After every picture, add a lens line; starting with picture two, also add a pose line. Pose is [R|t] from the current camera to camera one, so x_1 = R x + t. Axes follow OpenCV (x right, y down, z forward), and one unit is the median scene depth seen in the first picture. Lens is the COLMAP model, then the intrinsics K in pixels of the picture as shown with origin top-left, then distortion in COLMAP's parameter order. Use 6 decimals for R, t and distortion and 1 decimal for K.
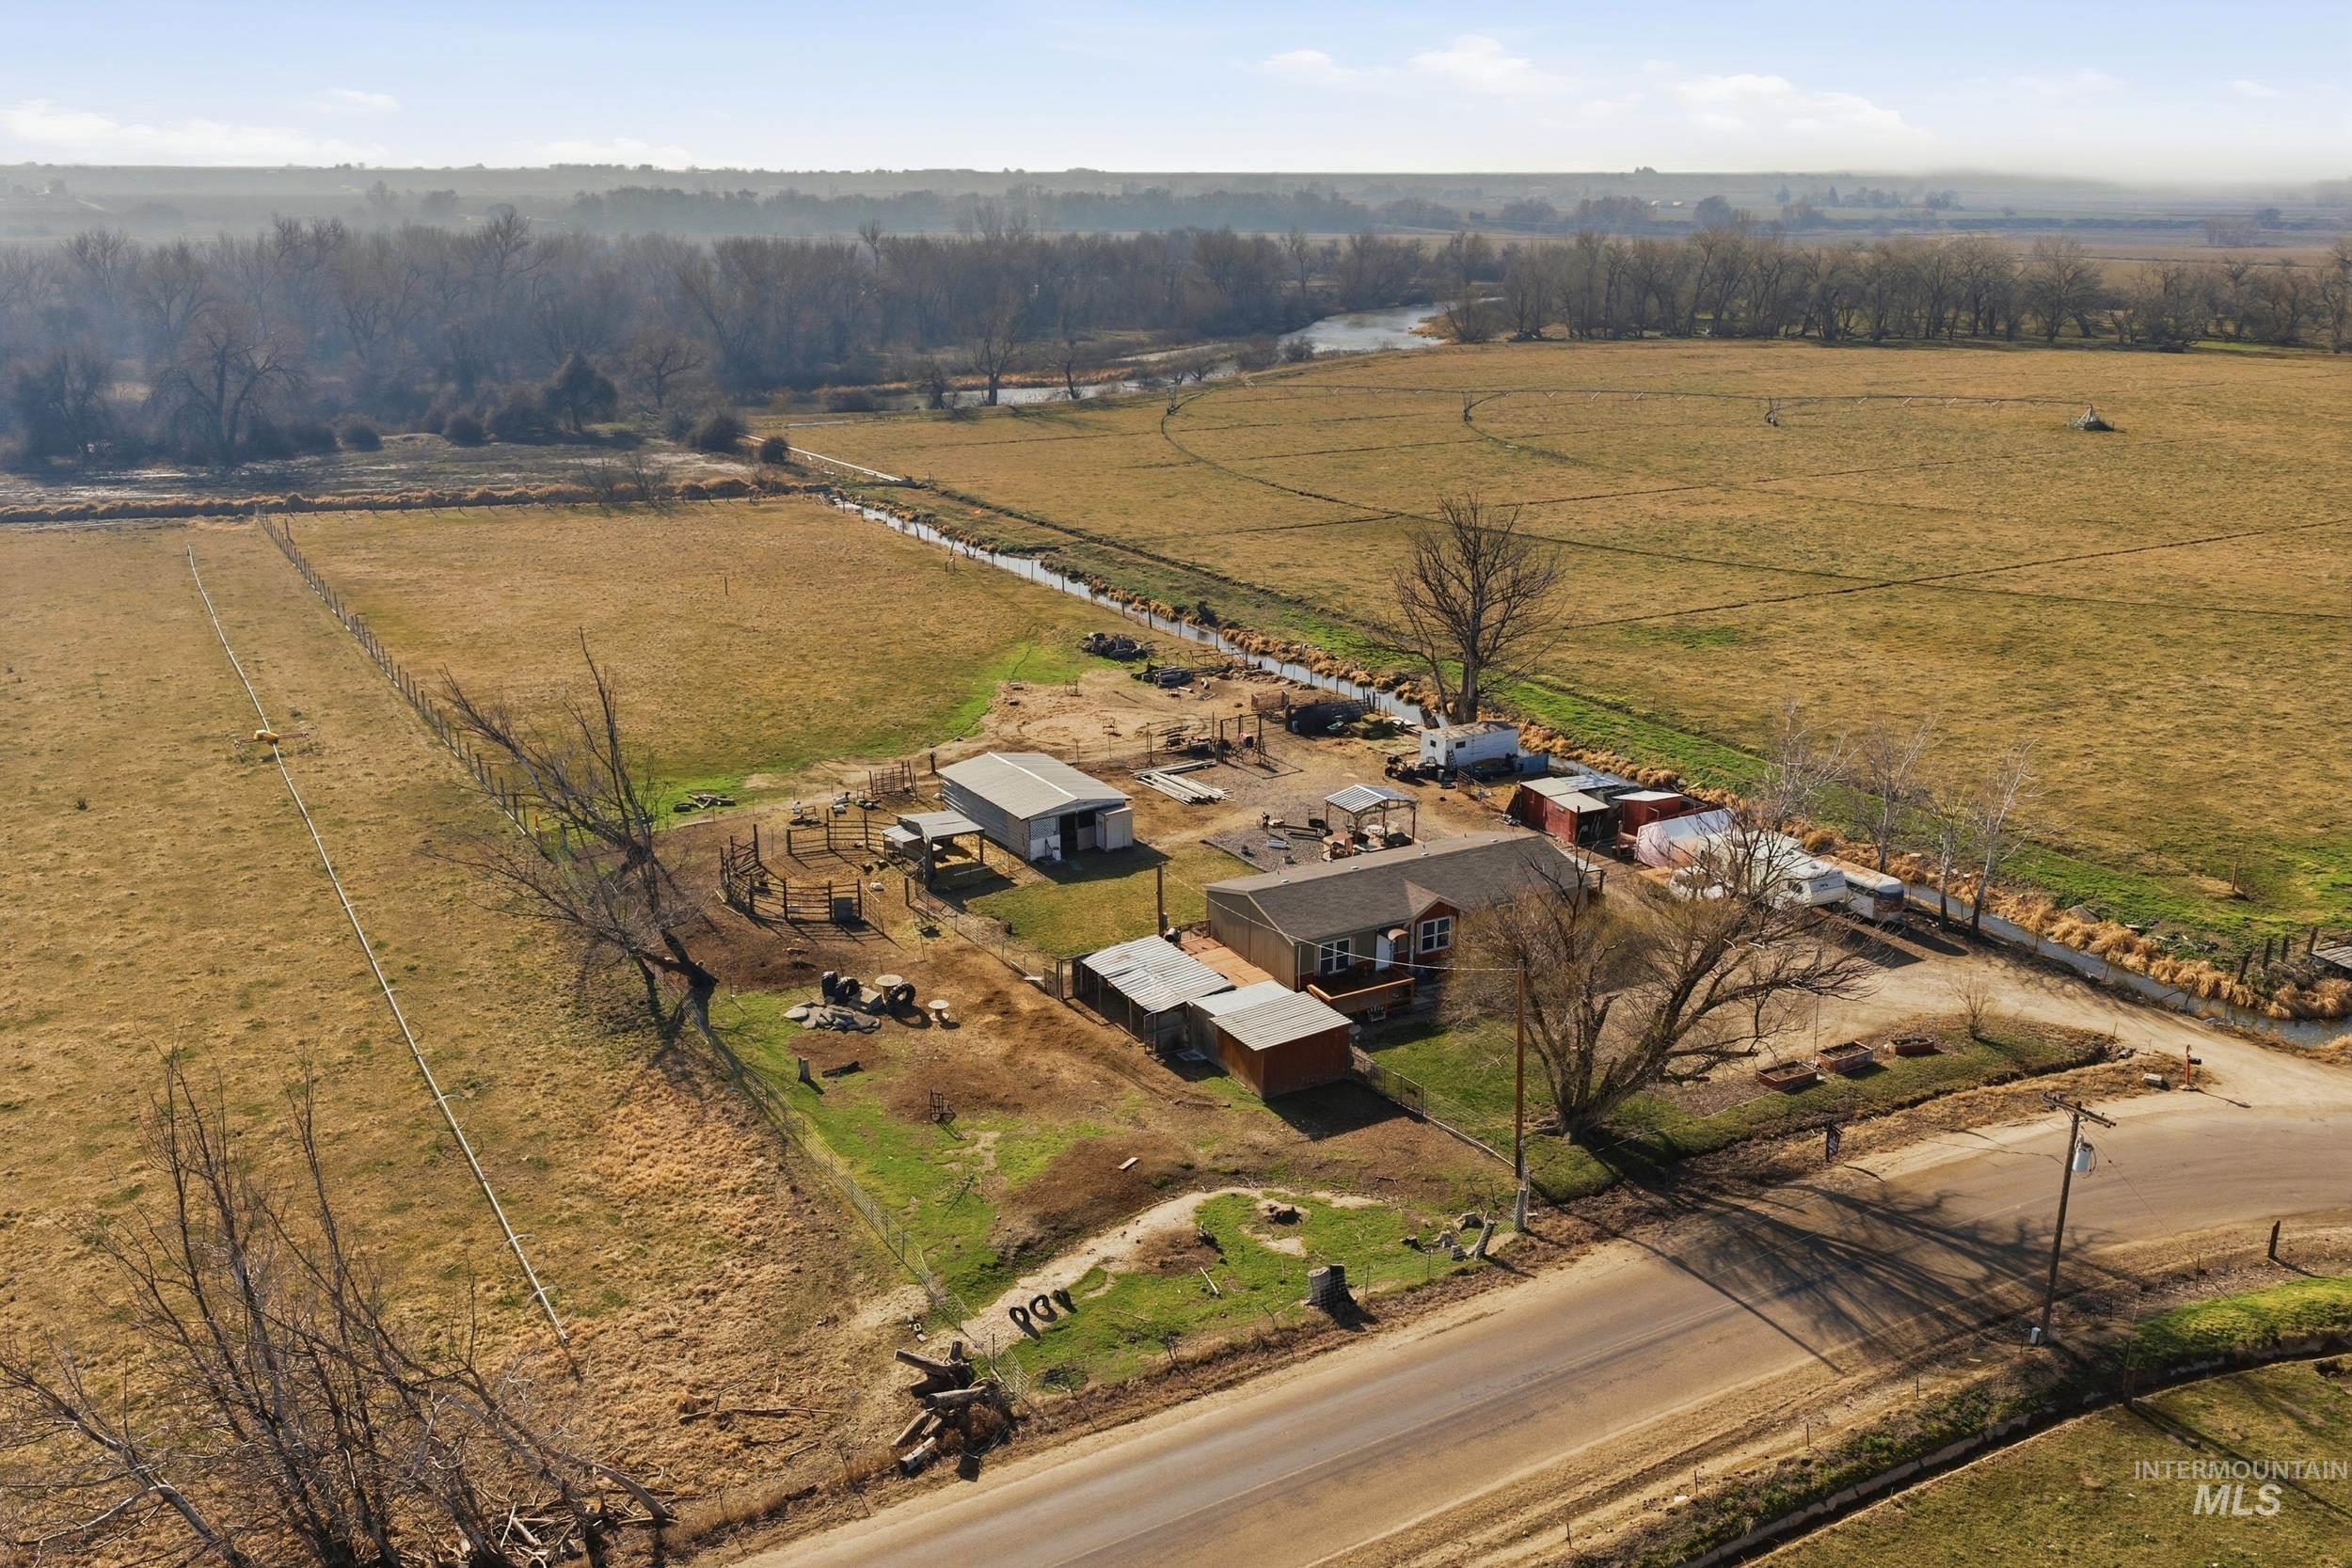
lens RADIAL K [[1941.4, 0, 1181.6], [0, 1941.4, 793.8], [0, 0, 1]] dist [0.036317, -0.079141]
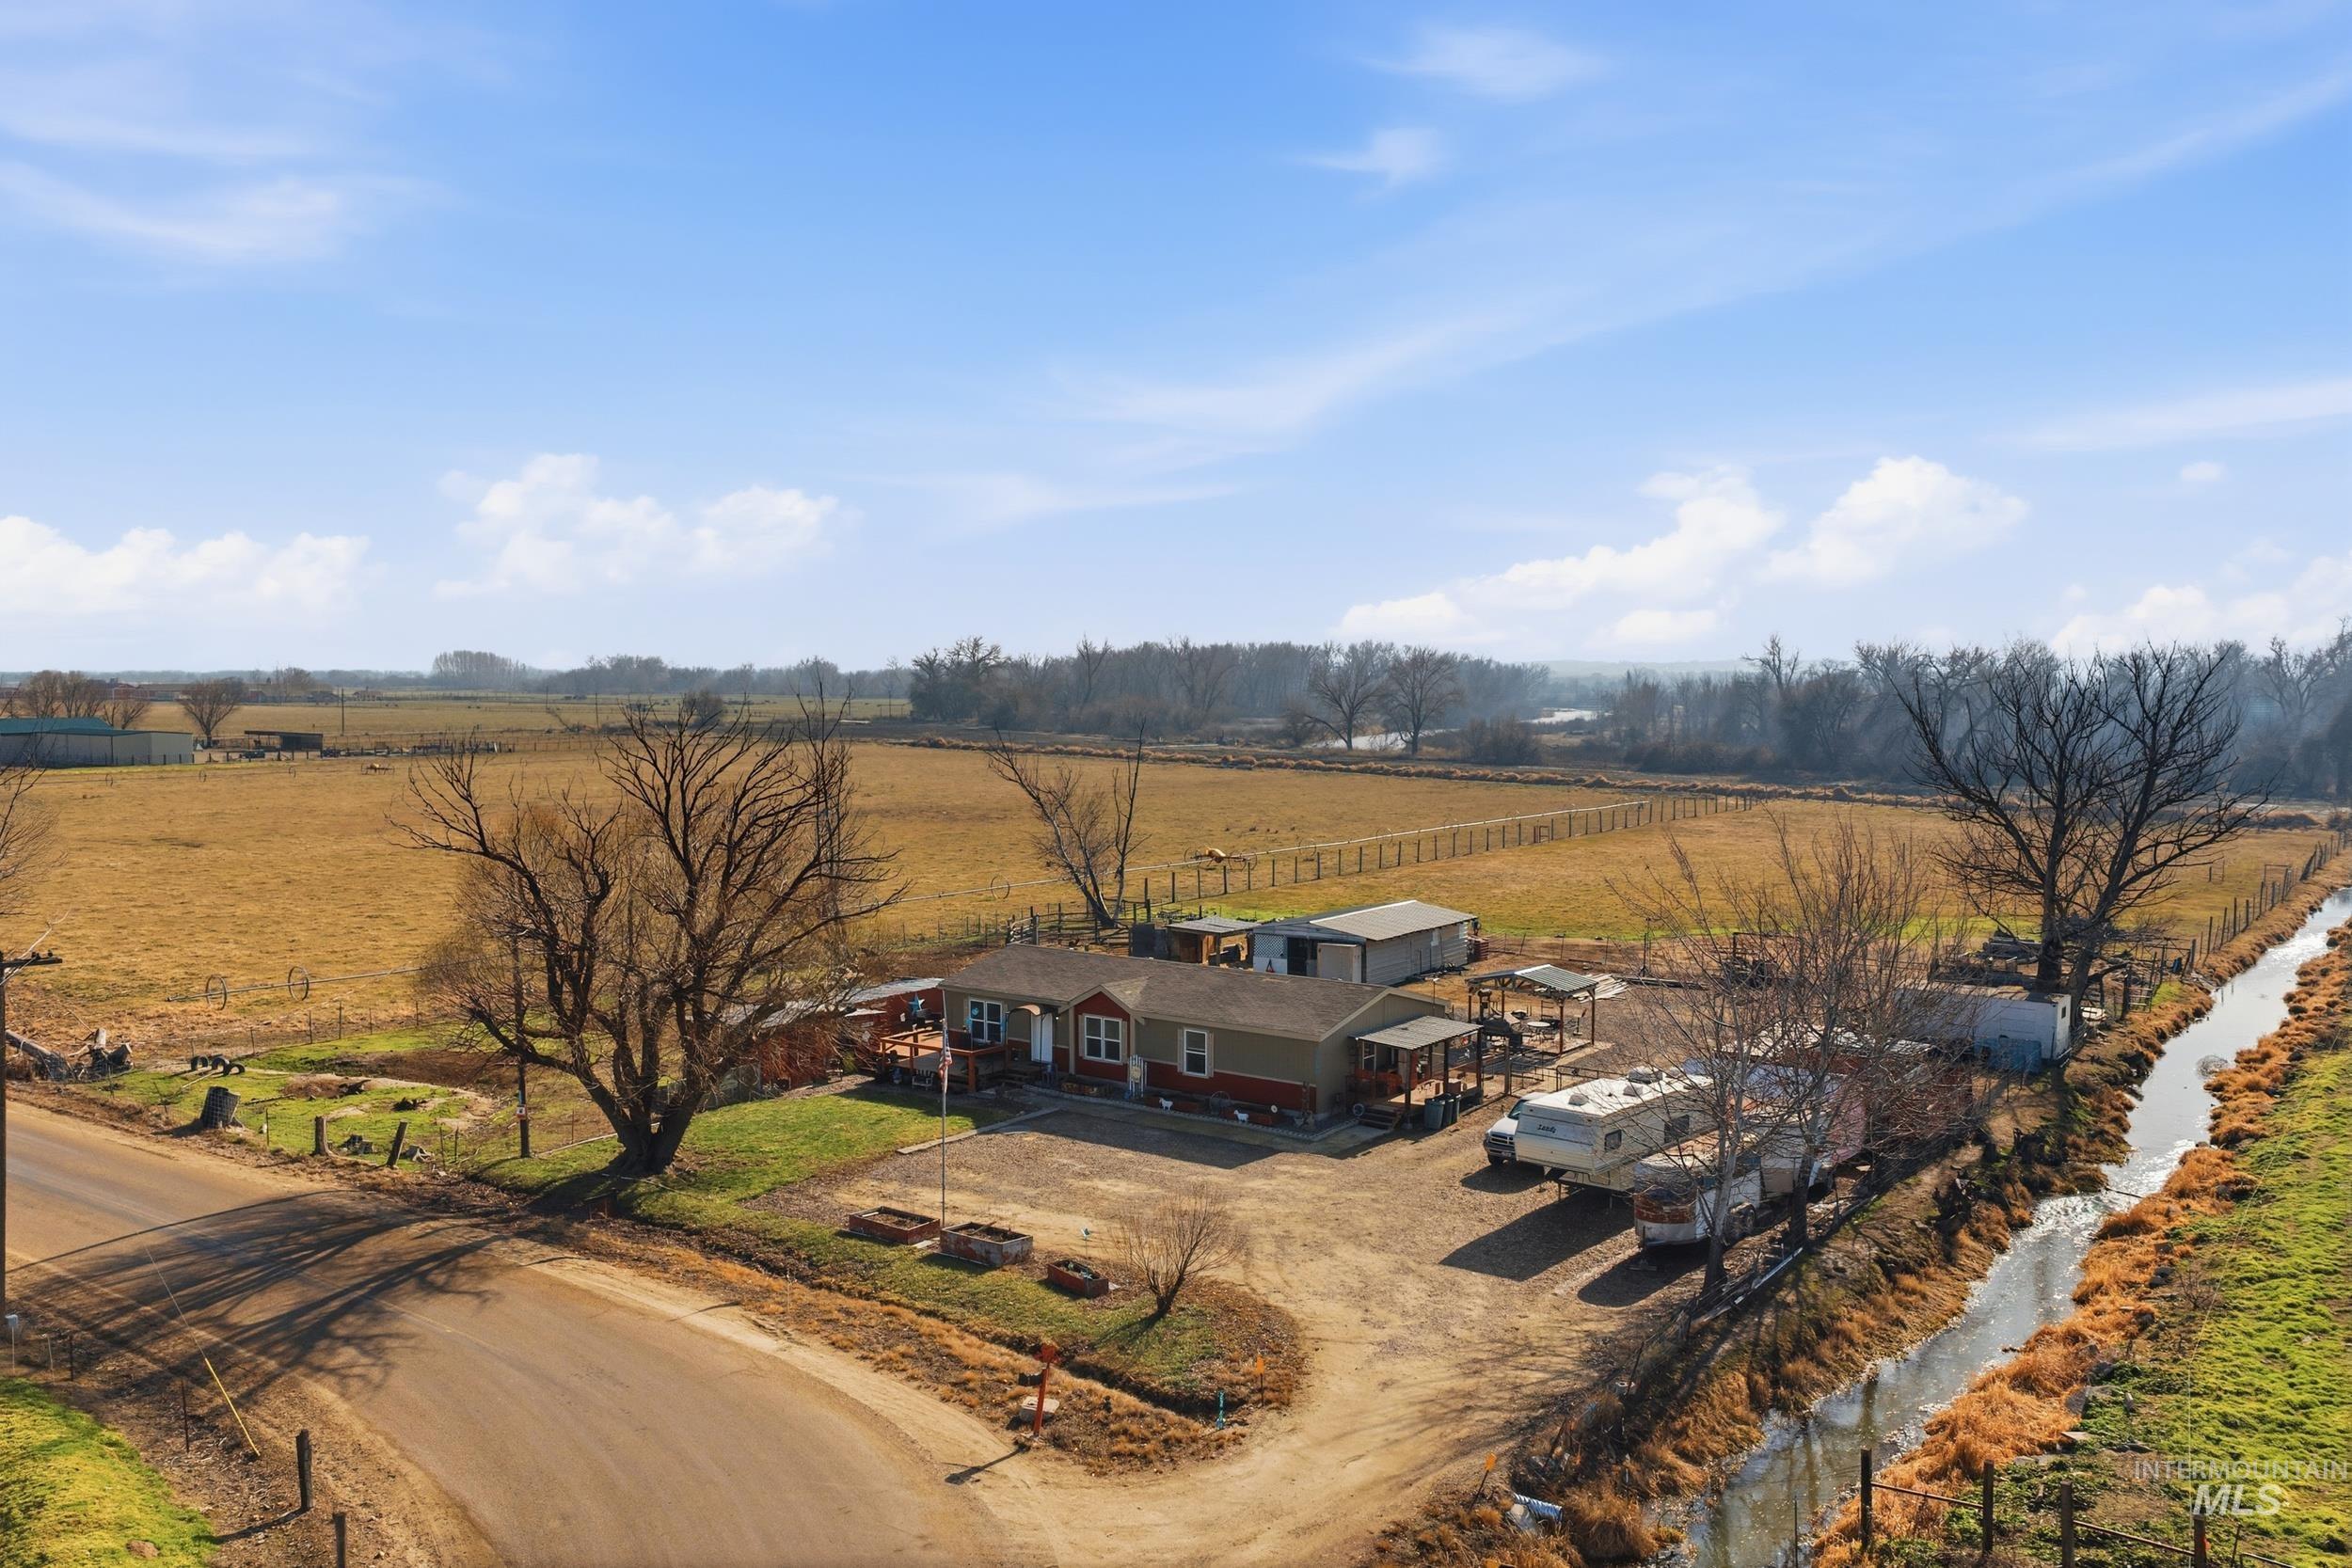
lens RADIAL K [[1941.4, 0, 1181.6], [0, 1941.4, 793.8], [0, 0, 1]] dist [0.036317, -0.079141]
pose [[0.394081, 0.052886, -0.917553, 0.679442], [-0.275036, 0.959379, -0.062828, 0.016918], [0.876958, 0.277120, 0.392618, 0.582051]]
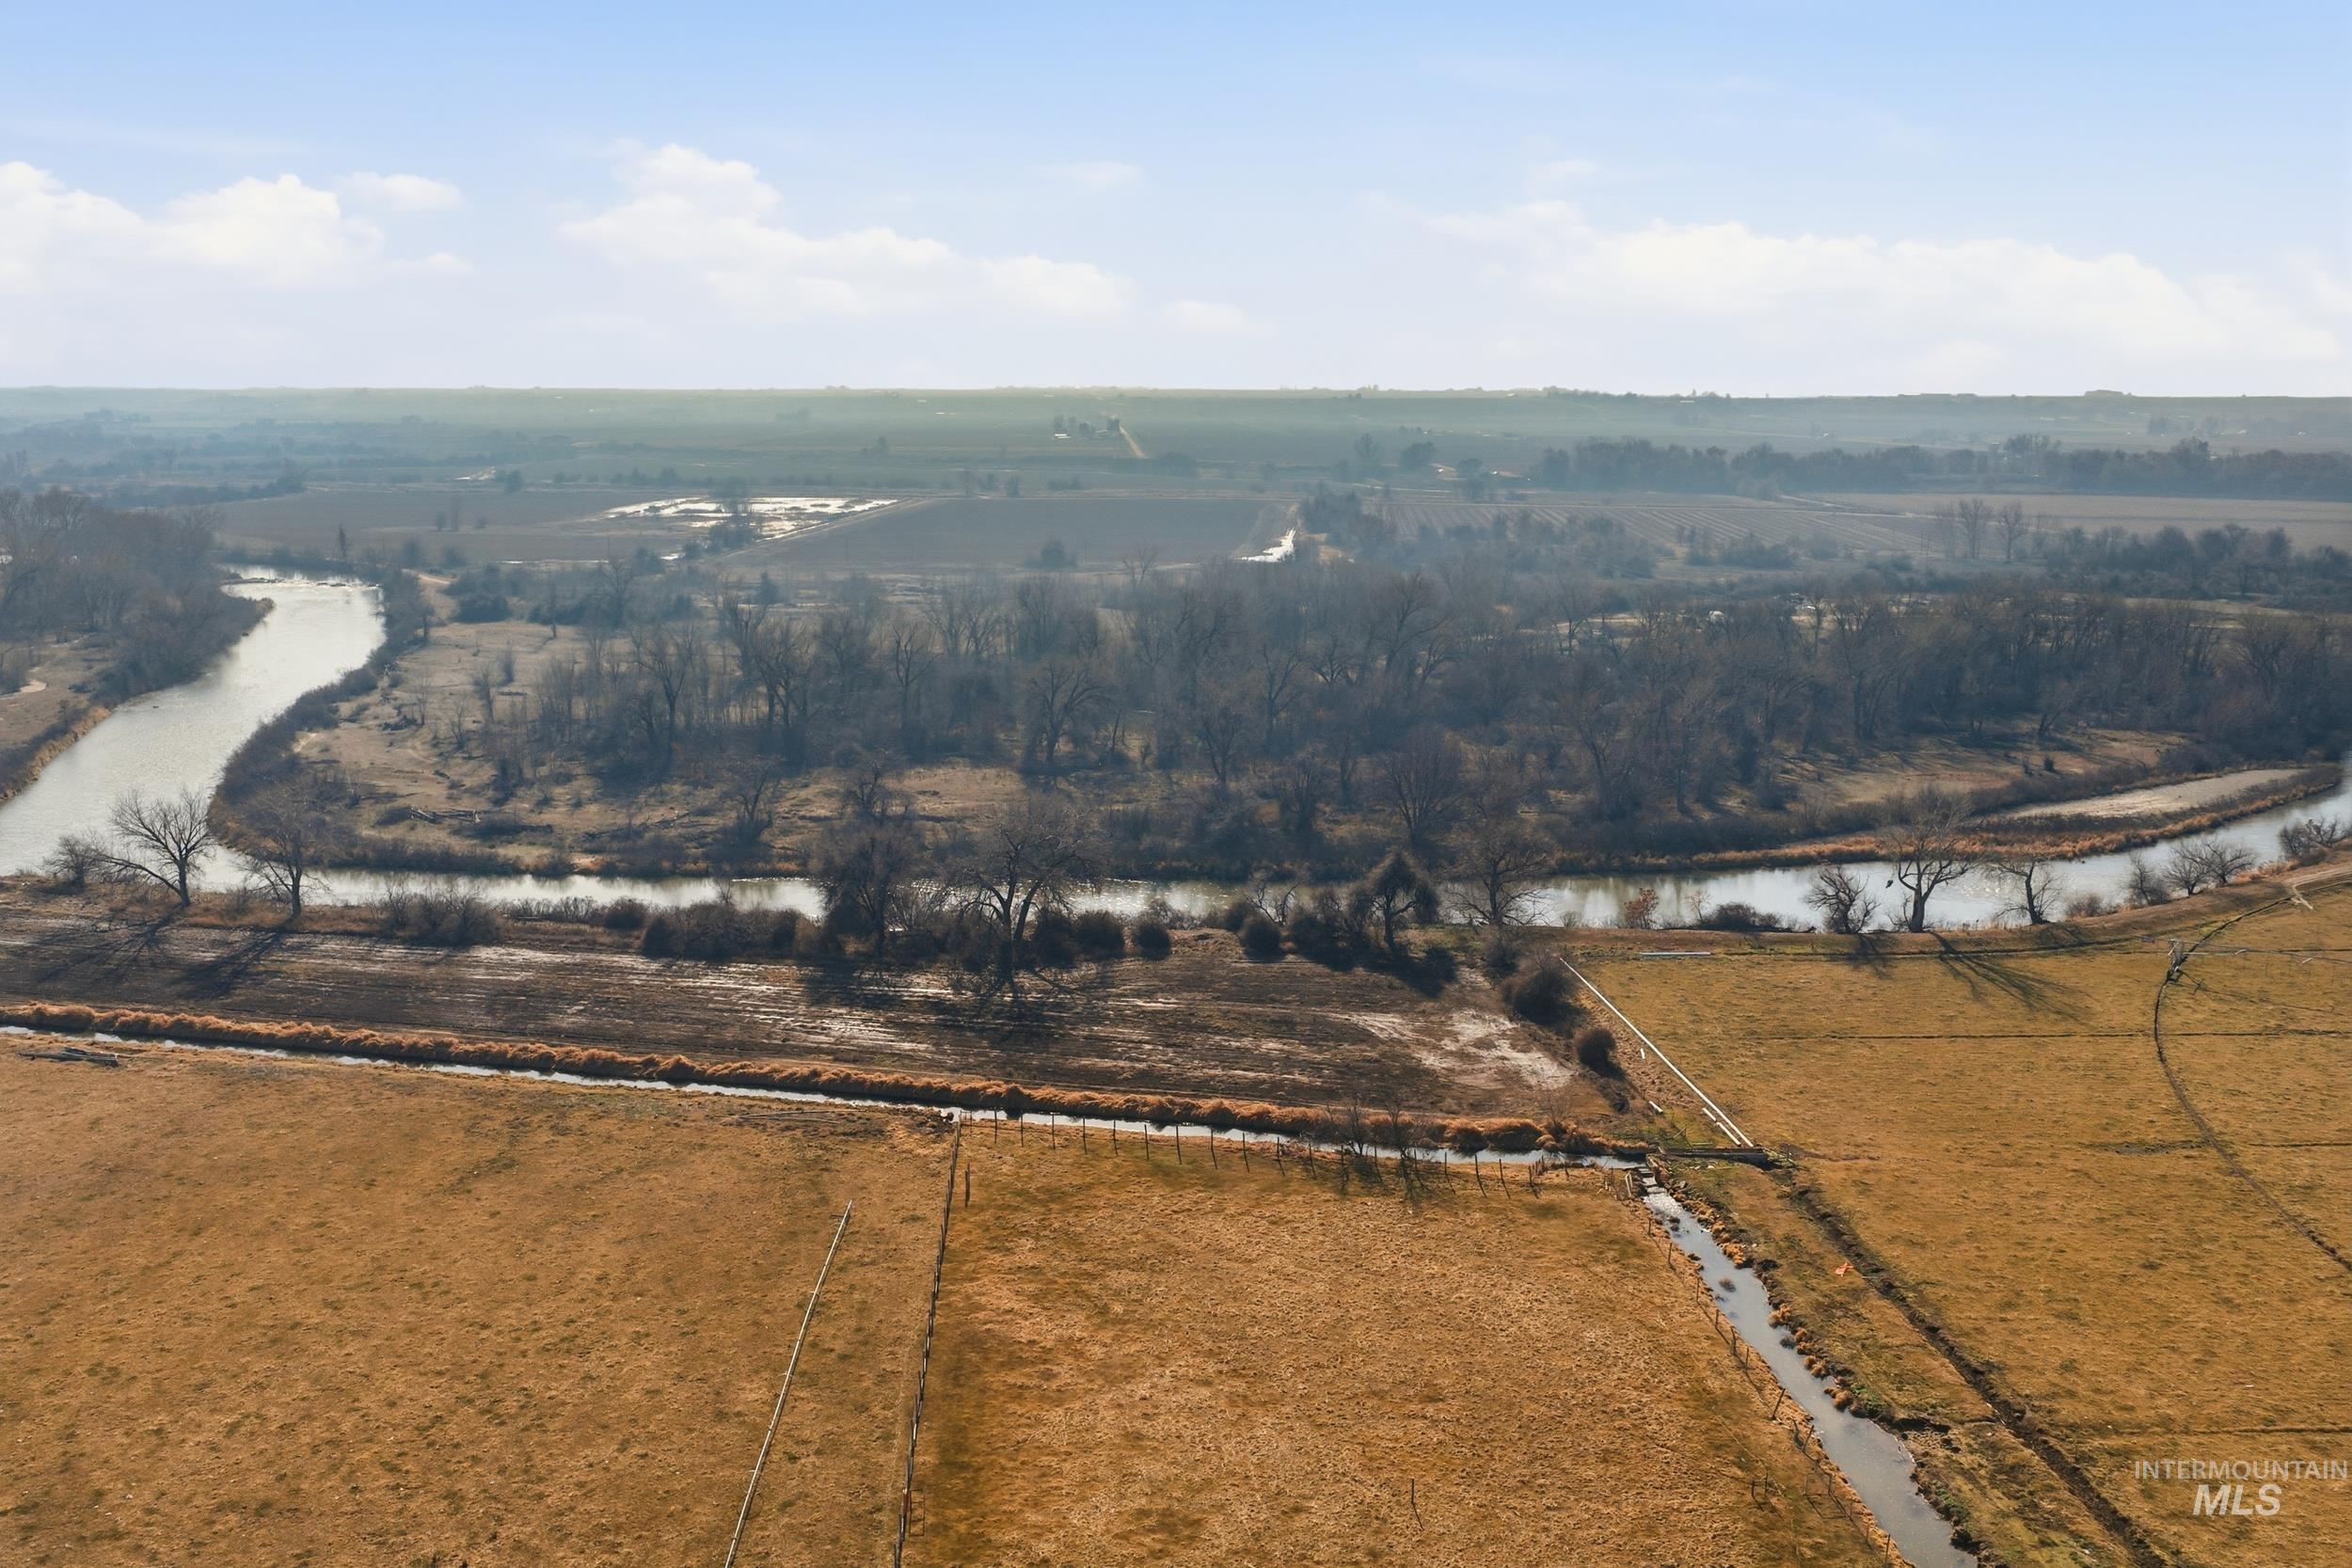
lens RADIAL K [[1941.4, 0, 1181.6], [0, 1941.4, 793.8], [0, 0, 1]] dist [0.036317, -0.079141]
pose [[0.885657, 0.092005, -0.455133, -0.023706], [-0.137031, 0.988307, -0.066867, -0.460043], [0.443659, 0.121588, 0.887909, 0.503142]]
